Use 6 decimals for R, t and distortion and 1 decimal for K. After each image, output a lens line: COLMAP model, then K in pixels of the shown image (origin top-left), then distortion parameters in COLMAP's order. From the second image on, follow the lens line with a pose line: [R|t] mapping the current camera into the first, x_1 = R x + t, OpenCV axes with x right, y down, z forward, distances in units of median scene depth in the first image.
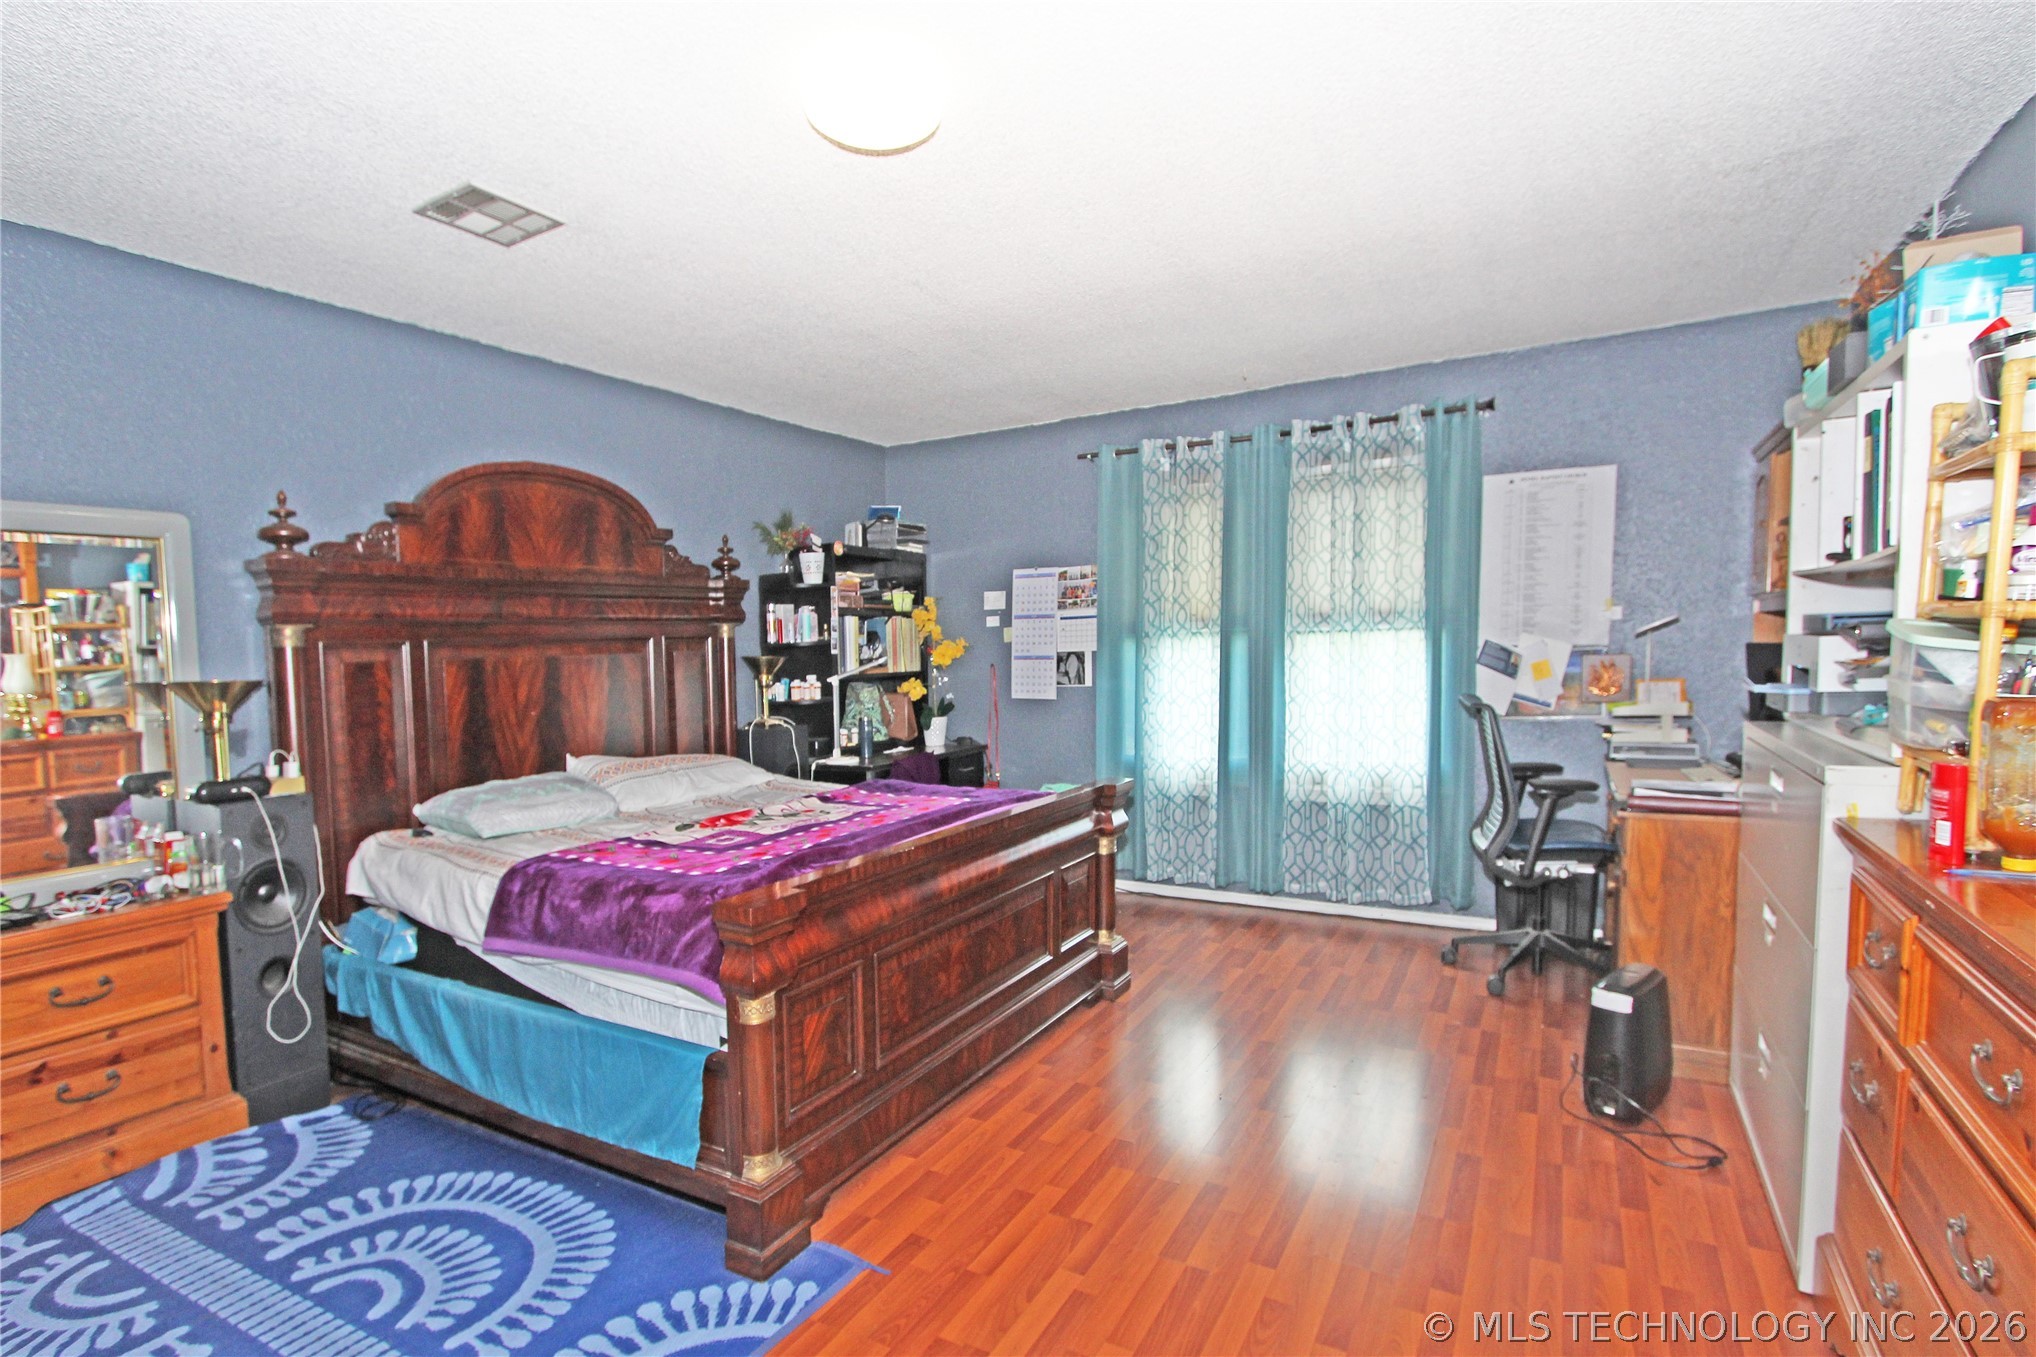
lens RADIAL K [[1010.4, 0, 1018.0], [0, 1010.4, 678.5], [0, 0, 1]] dist [0.000574, 0.000513]
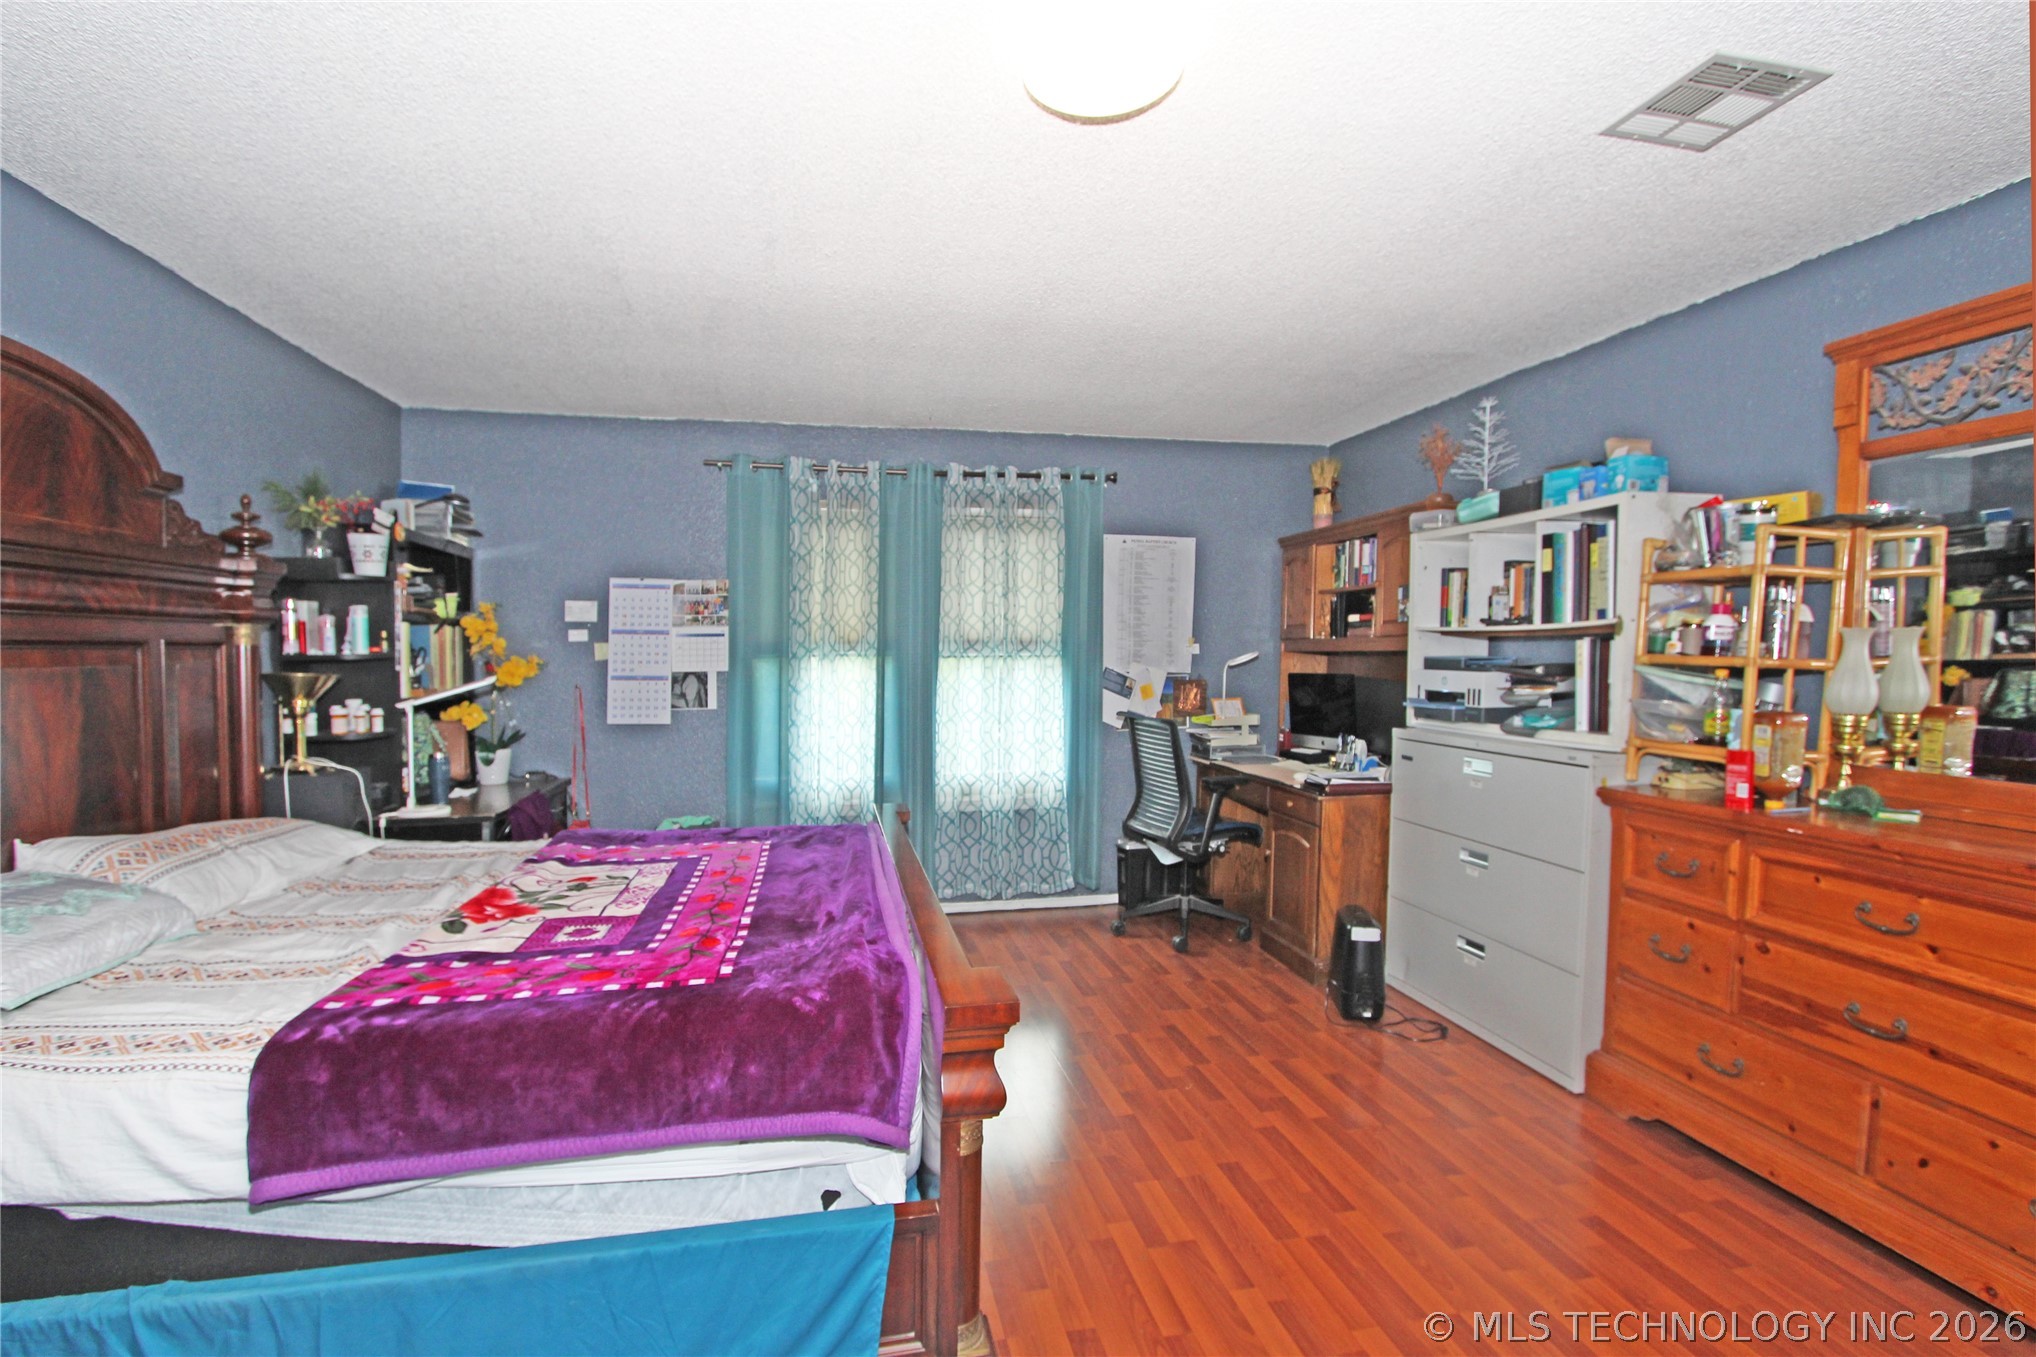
lens RADIAL K [[920.9, 0, 1018.0], [0, 920.9, 678.5], [0, 0, 1]] dist [-0.002802, -0.000011]
pose [[0.755282, 0.008080, 0.655350, -0.318538], [0.005714, 0.999805, -0.018913, -0.003379], [-0.655375, 0.018029, 0.755088, 0.201783]]
